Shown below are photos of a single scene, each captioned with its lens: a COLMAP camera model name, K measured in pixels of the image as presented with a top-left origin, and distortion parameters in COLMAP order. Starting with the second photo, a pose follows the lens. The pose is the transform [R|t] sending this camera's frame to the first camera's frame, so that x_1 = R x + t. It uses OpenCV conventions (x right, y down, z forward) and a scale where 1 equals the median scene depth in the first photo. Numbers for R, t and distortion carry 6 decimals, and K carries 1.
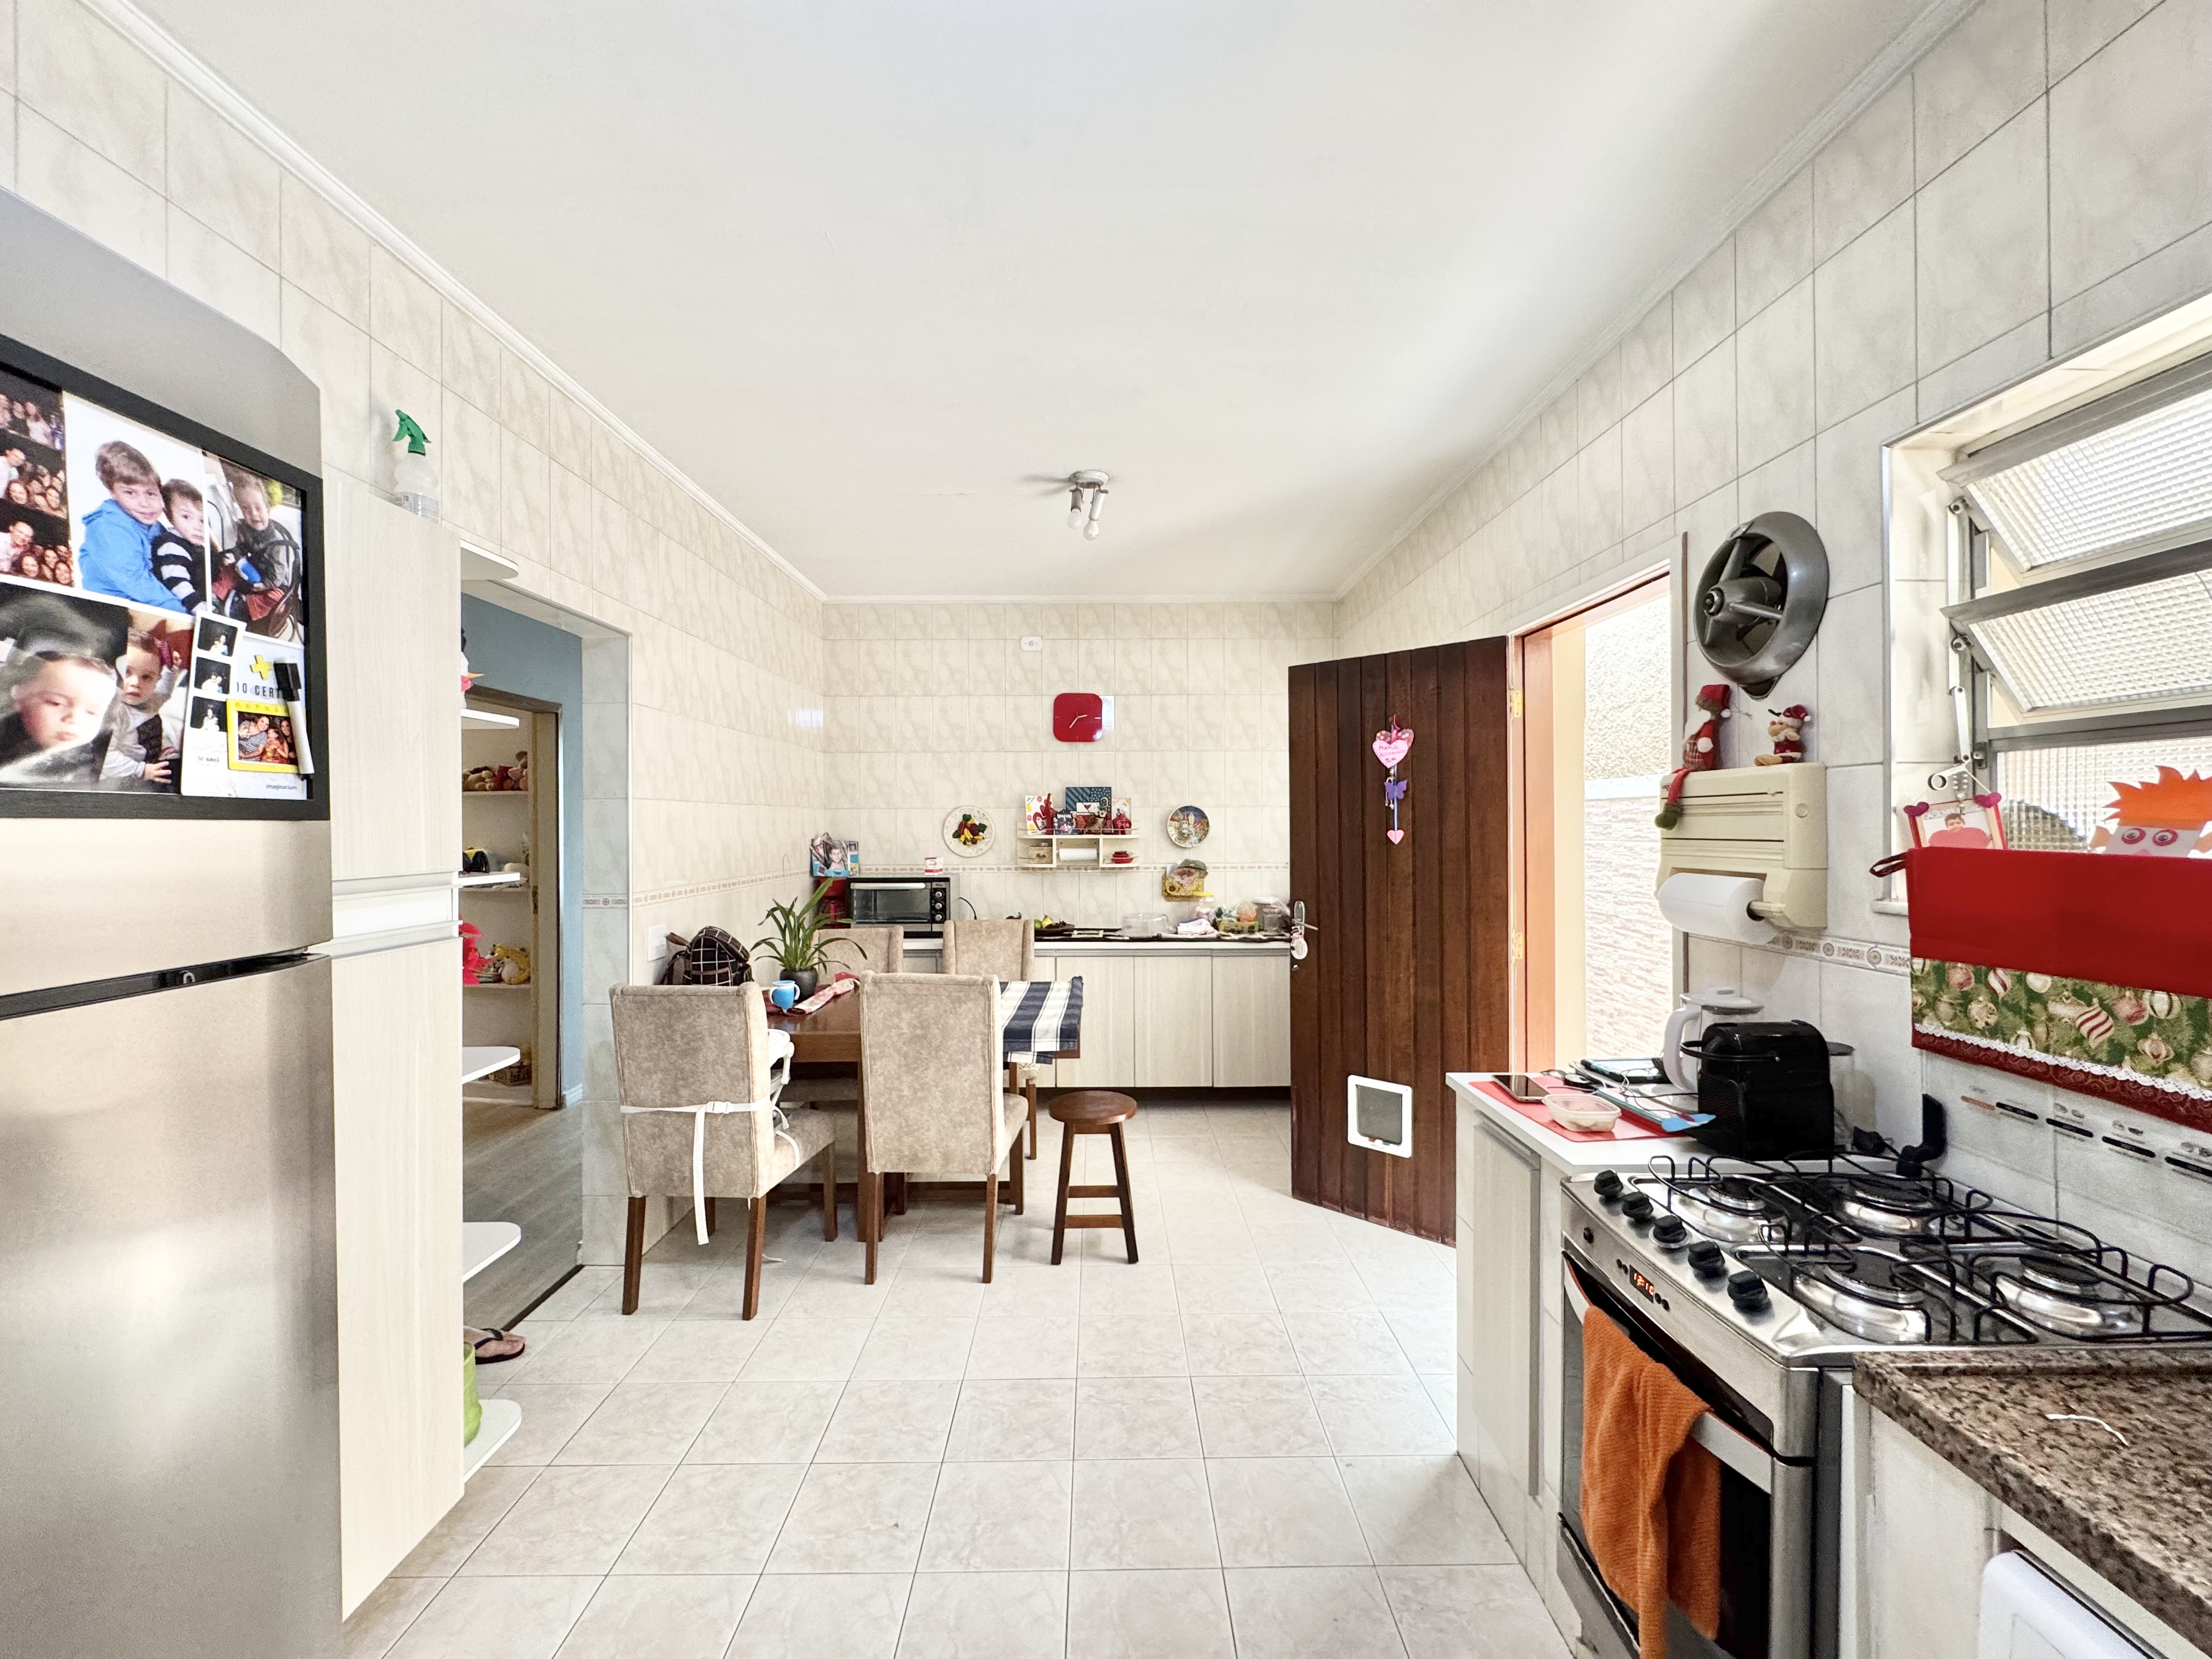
lens RADIAL K [[883.4, 0, 1106.0], [0, 883.4, 826.5], [0, 0, 1]] dist [-0.003071, -0.000421]
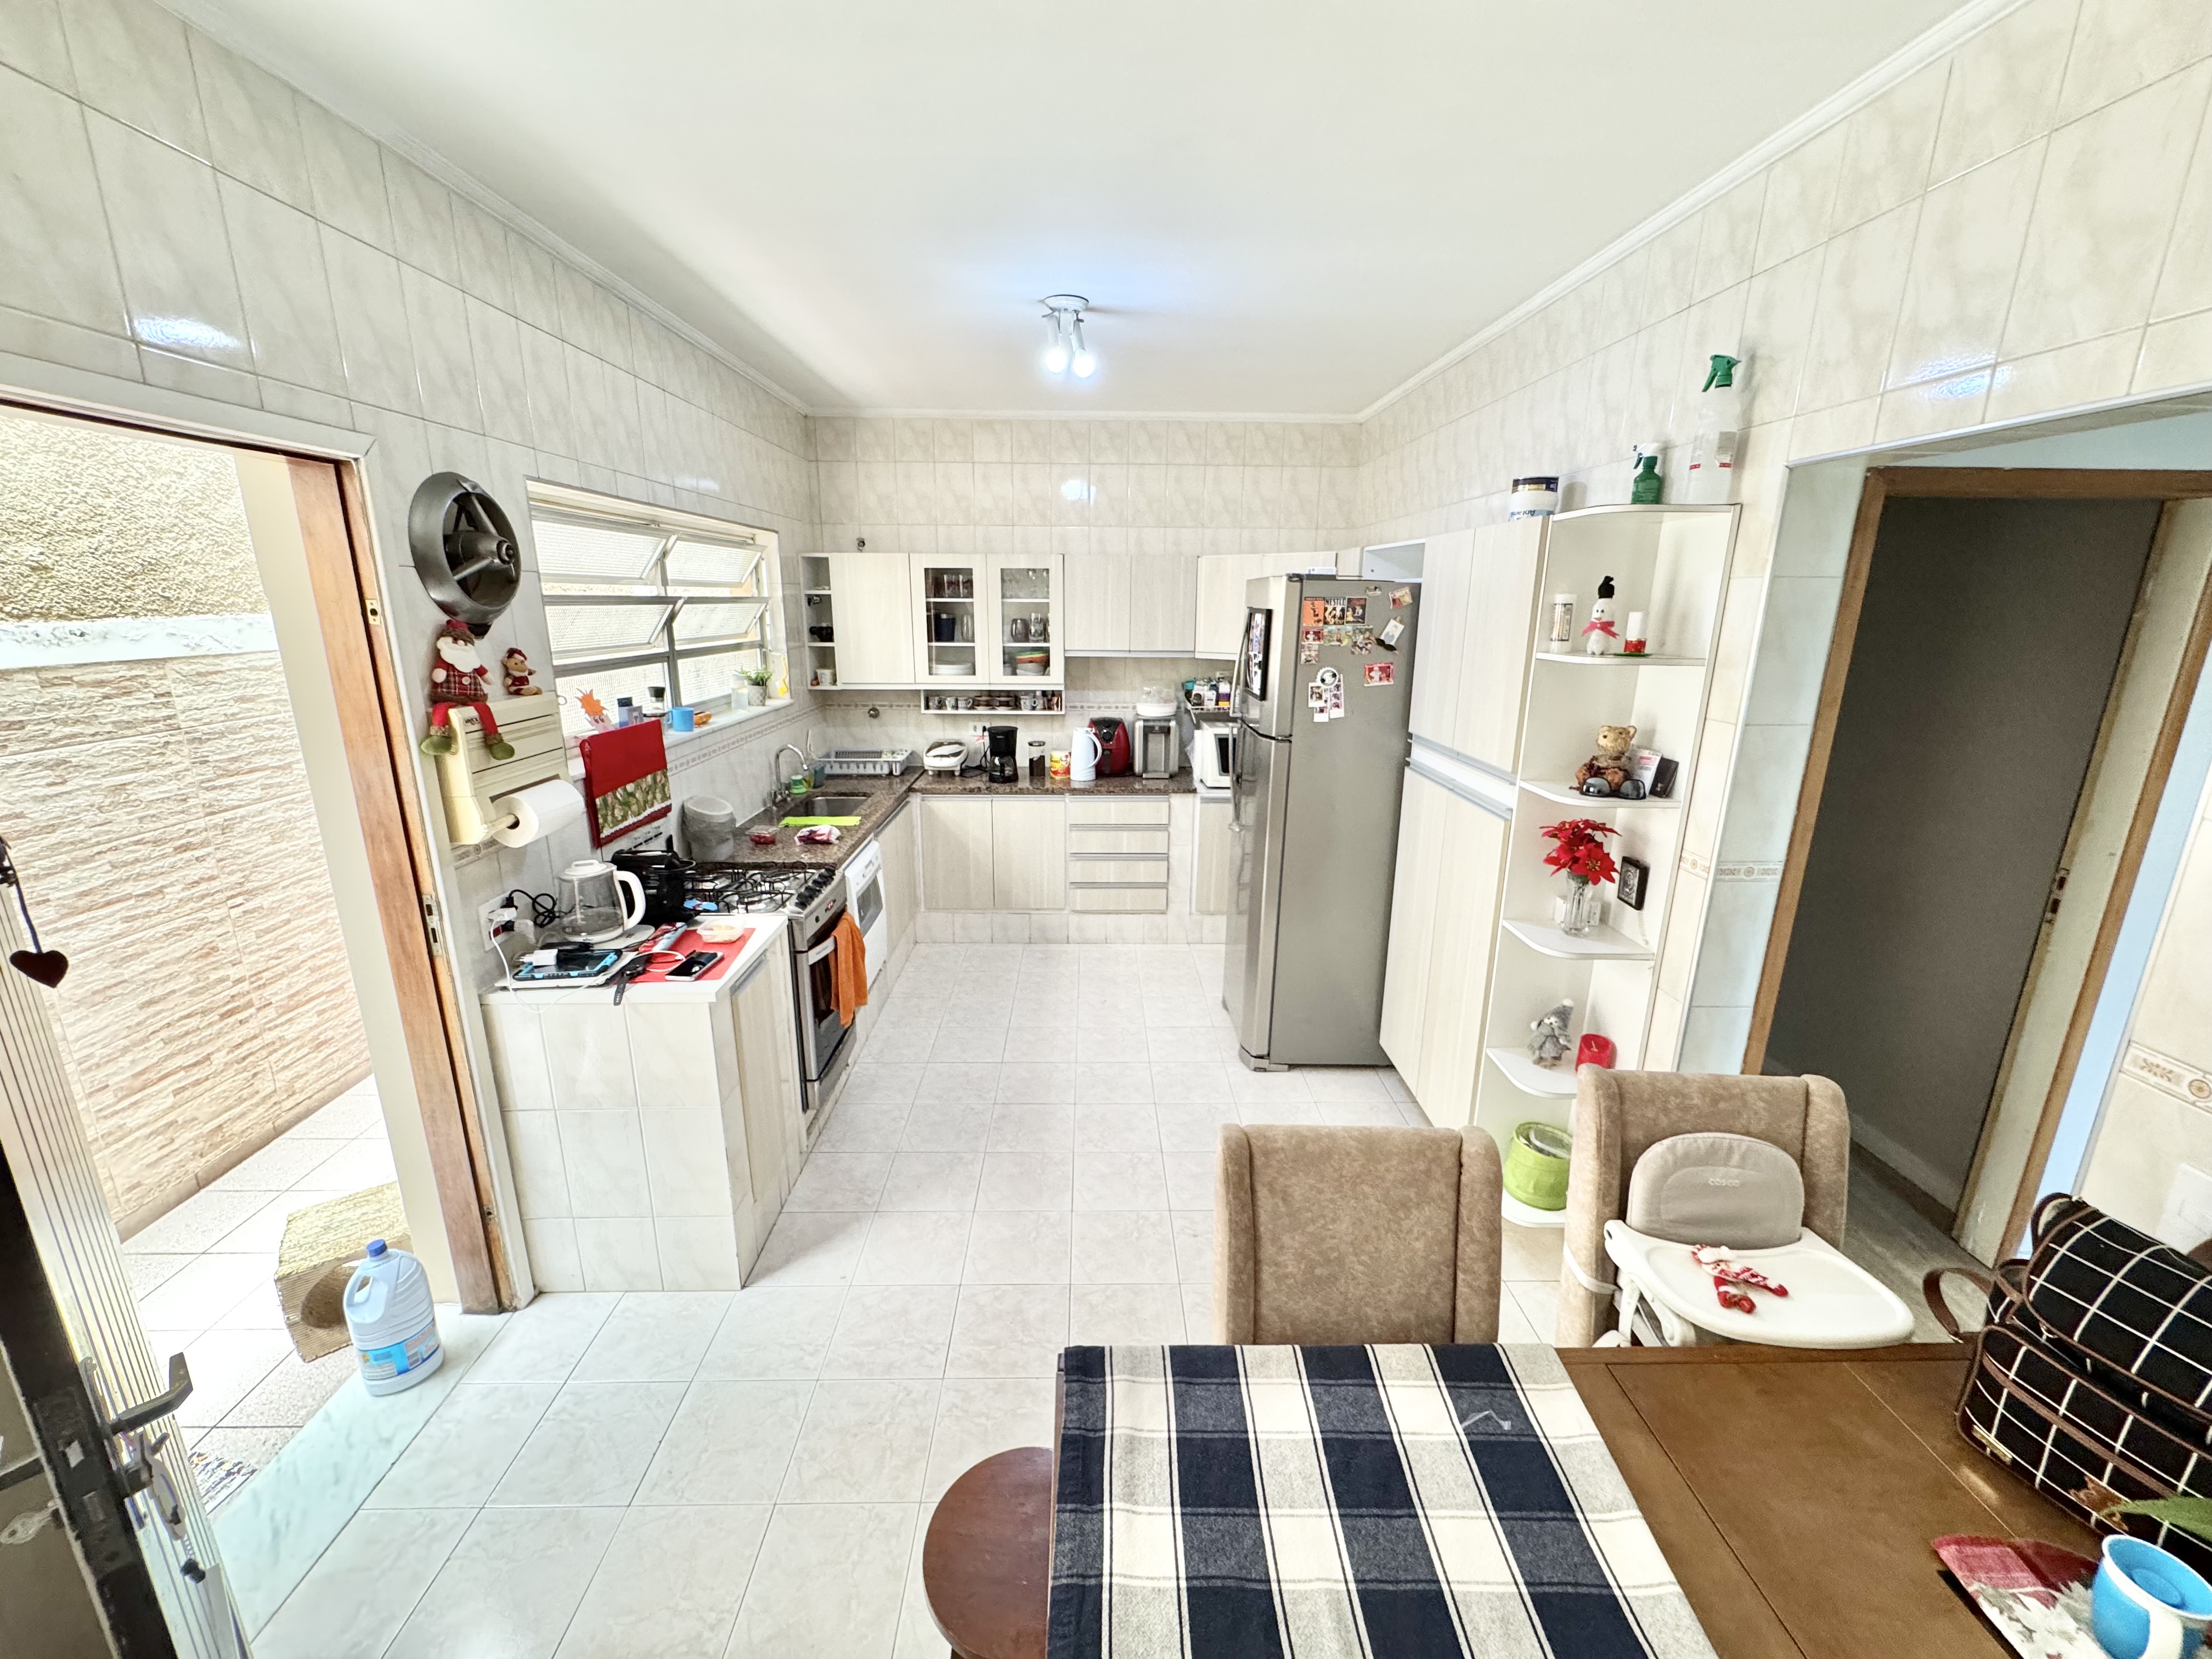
lens RADIAL K [[883.4, 0, 1101.5], [0, 883.4, 827.6], [0, 0, 1]] dist [-0.003071, -0.000421]
pose [[-0.999960, -0.001072, -0.008831, -0.177377], [-0.003251, 0.968080, 0.250621, -0.456811], [0.008281, 0.250640, -0.968045, 5.081981]]
